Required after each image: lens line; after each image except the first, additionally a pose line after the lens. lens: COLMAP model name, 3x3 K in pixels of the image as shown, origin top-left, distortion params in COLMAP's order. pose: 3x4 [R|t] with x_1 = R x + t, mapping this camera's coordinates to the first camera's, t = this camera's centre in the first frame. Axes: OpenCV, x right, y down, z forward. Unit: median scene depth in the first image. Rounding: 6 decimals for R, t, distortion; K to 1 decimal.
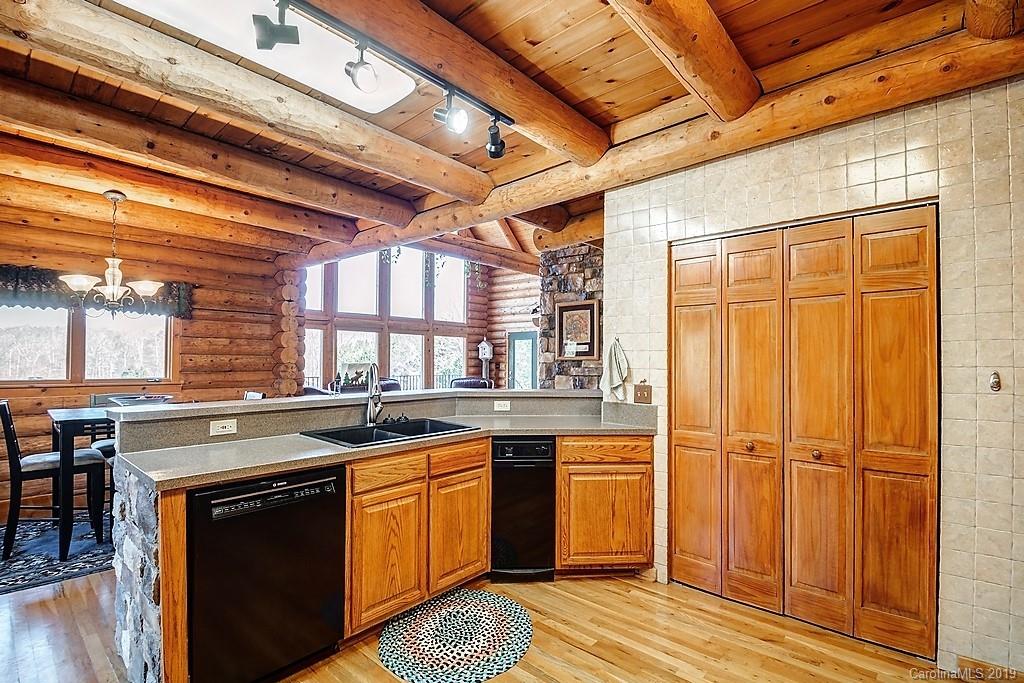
lens RADIAL K [[482.4, 0, 512.0], [0, 482.4, 352.4], [0, 0, 1]] dist [-0.015013, -0.002584]
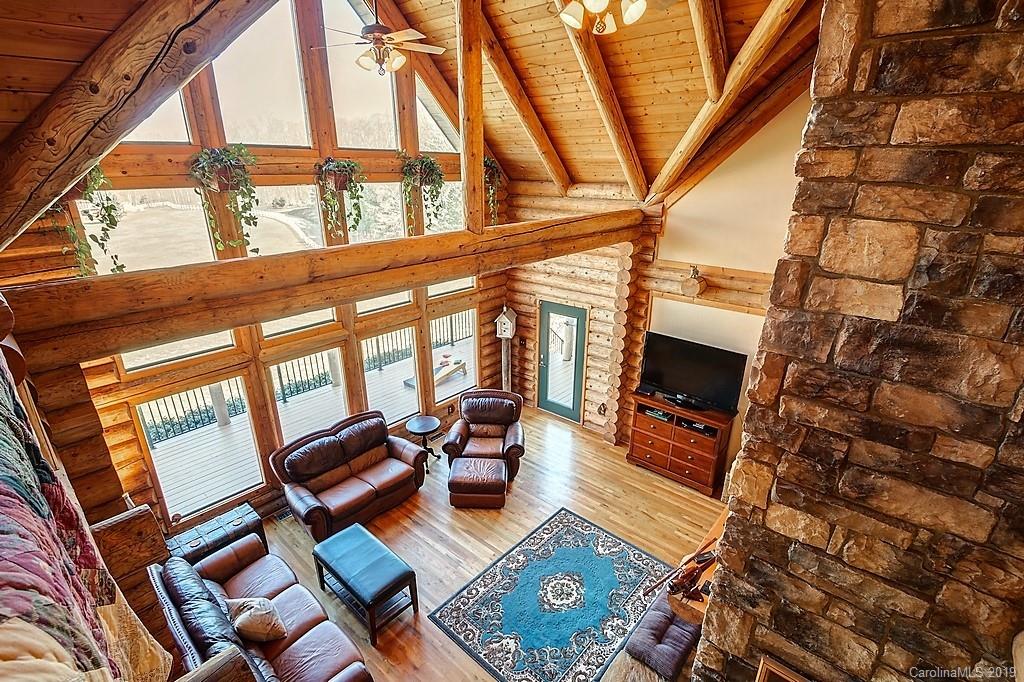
lens RADIAL K [[482.4, 0, 509.2], [0, 482.4, 361.2], [0, 0, 1]] dist [-0.015013, -0.002584]
pose [[0.999983, -0.004669, -0.003349, -0.108502], [0.005584, 0.926941, 0.375166, -0.481495], [0.001352, -0.375179, 0.926952, 0.783145]]
